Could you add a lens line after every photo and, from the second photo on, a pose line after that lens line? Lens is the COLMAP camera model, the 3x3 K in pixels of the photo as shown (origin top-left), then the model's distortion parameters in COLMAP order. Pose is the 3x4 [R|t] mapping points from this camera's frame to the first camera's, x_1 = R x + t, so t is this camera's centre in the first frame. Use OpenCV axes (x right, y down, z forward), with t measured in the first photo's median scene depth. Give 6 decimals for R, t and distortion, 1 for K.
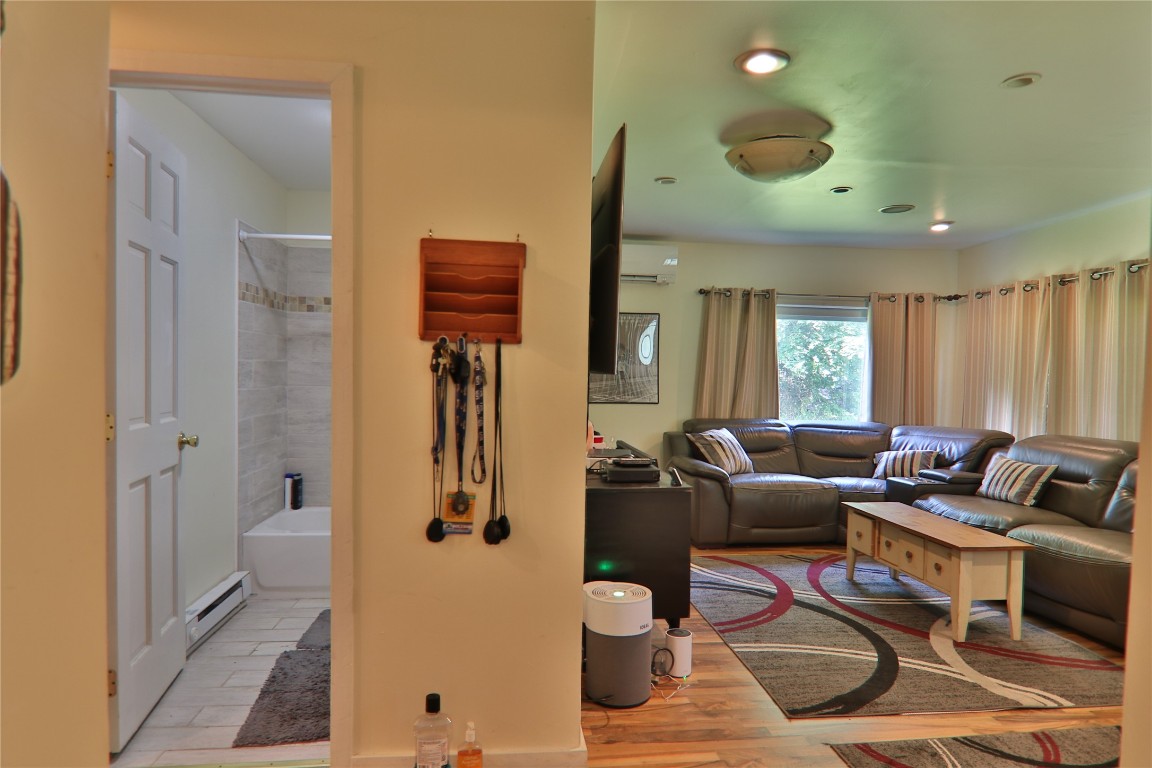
lens RADIAL K [[707.9, 0, 581.7], [0, 707.9, 381.6], [0, 0, 1]] dist [0.002533, -0.016932]
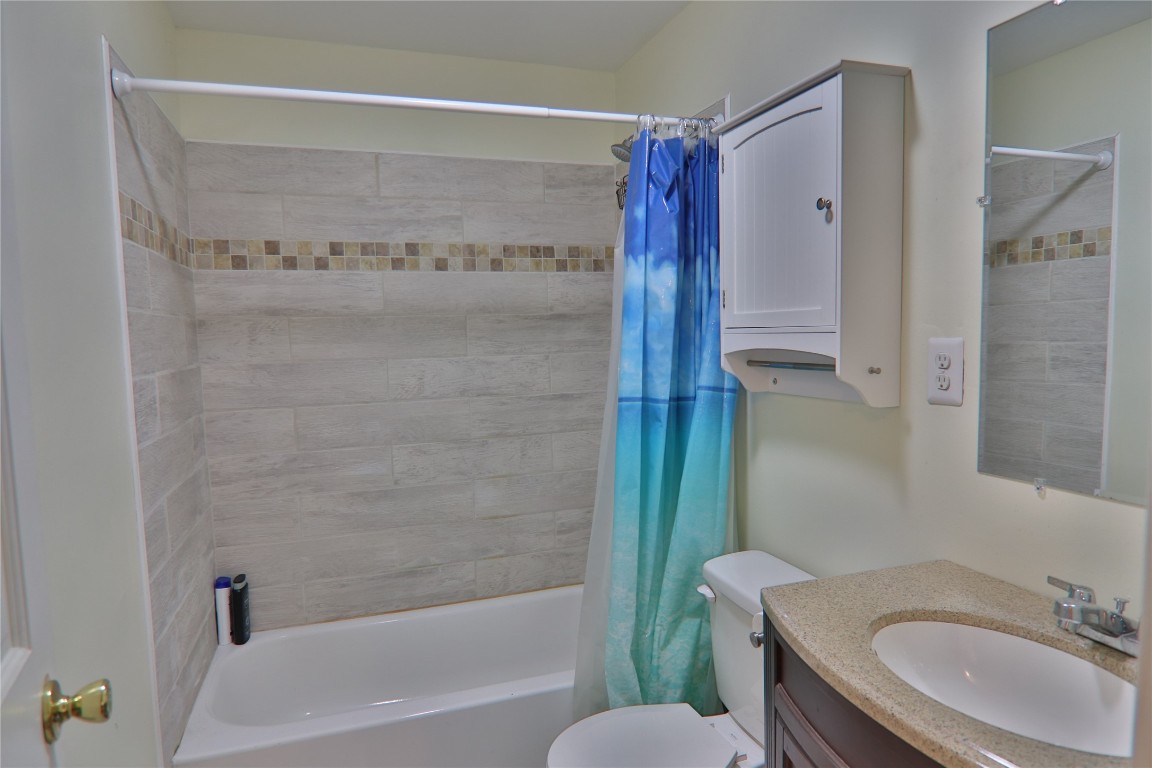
lens RADIAL K [[707.9, 0, 570.4], [0, 707.9, 392.5], [0, 0, 1]] dist [0.002533, -0.016932]
pose [[0.975612, -0.047946, 0.214202, -0.266005], [0.033641, 0.996984, 0.069935, -0.036480], [-0.216909, -0.061024, 0.974283, 0.438943]]
